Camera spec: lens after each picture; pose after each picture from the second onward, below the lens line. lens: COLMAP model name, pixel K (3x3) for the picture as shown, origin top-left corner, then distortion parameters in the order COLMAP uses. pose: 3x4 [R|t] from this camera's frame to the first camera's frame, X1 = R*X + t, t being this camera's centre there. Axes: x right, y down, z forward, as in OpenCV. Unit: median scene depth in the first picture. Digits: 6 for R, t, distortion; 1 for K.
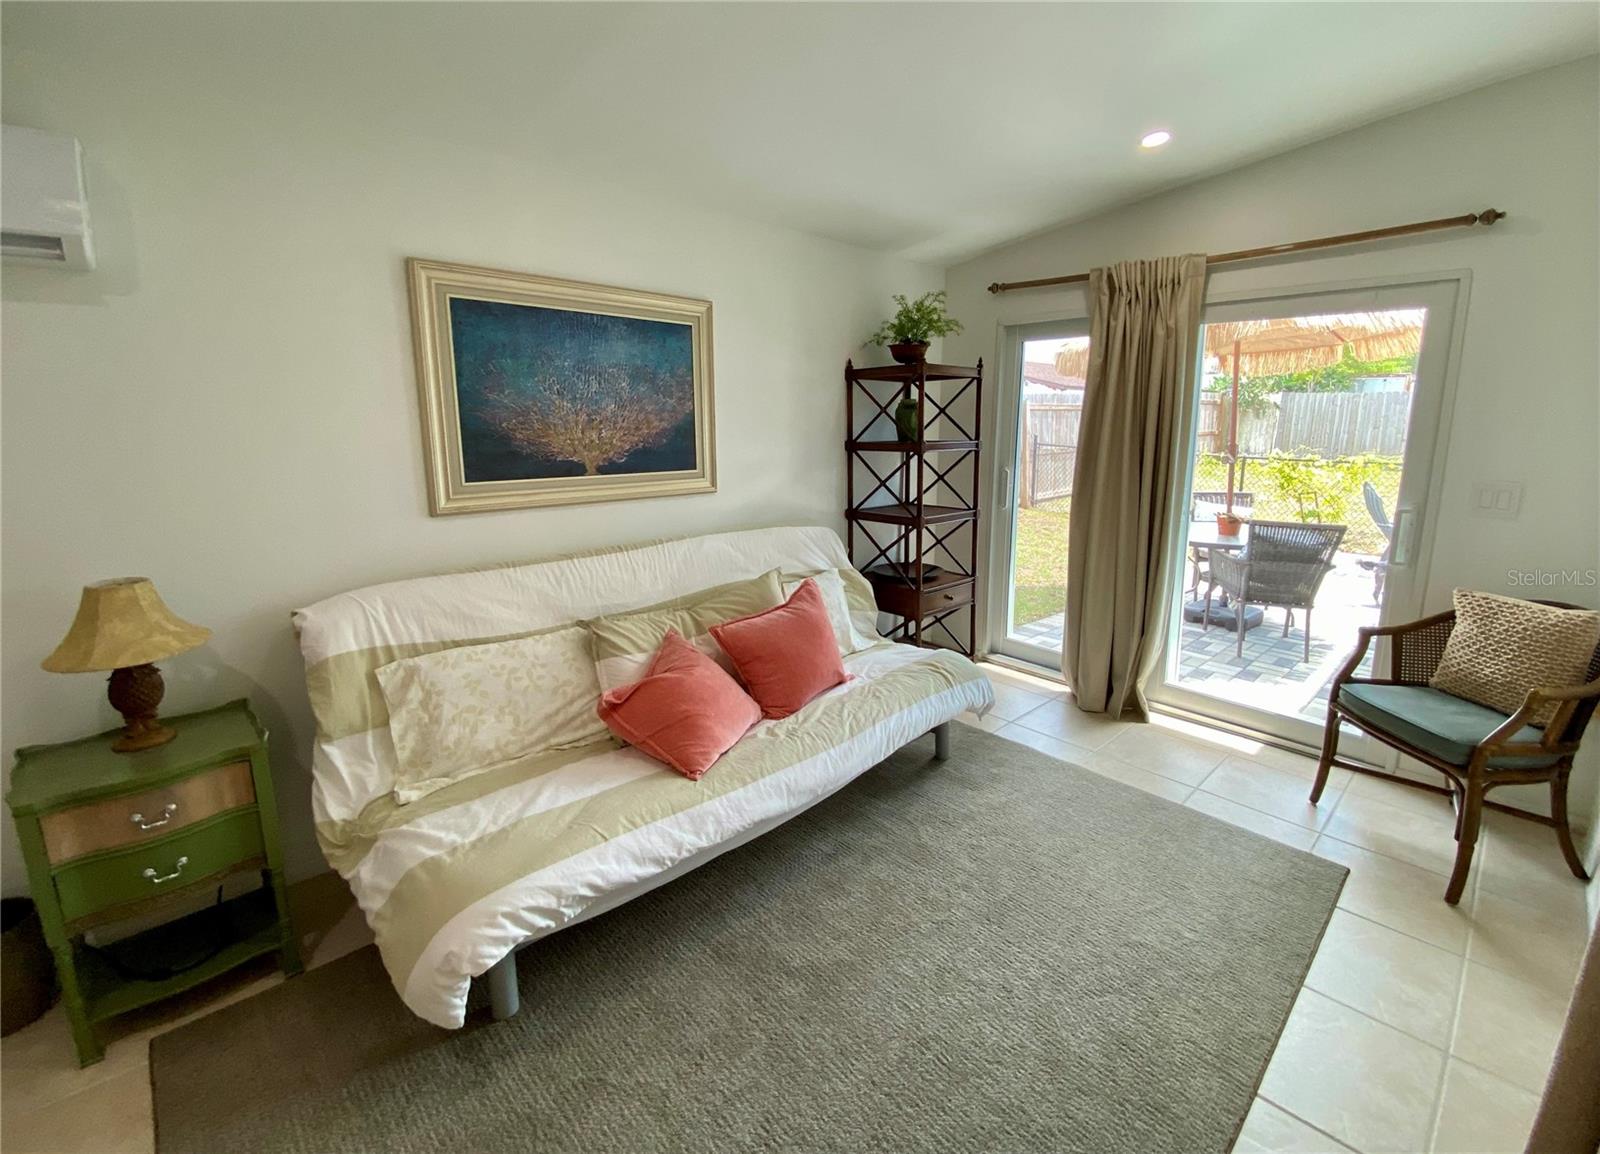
lens RADIAL K [[691.7, 0, 811.0], [0, 691.7, 531.3], [0, 0, 1]] dist [-0.018880, -0.001234]
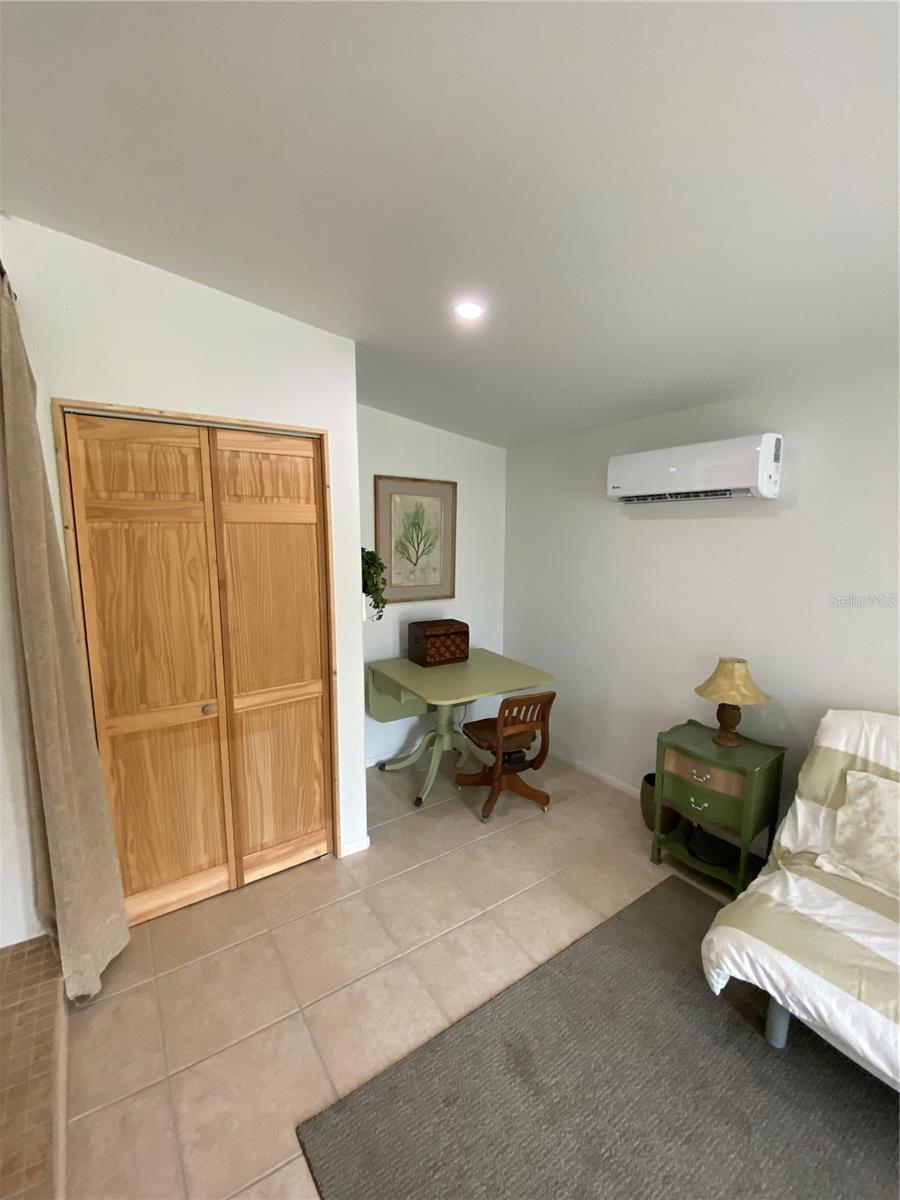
lens RADIAL K [[485.1, 0, 454.3], [0, 485.1, 602.4], [0, 0, 1]] dist [0.000336, -0.012220]
pose [[-0.149869, 0.132141, -0.979836, 0.372681], [-0.165177, 0.973755, 0.156585, -0.142608], [0.974811, 0.185313, -0.124109, 0.297474]]
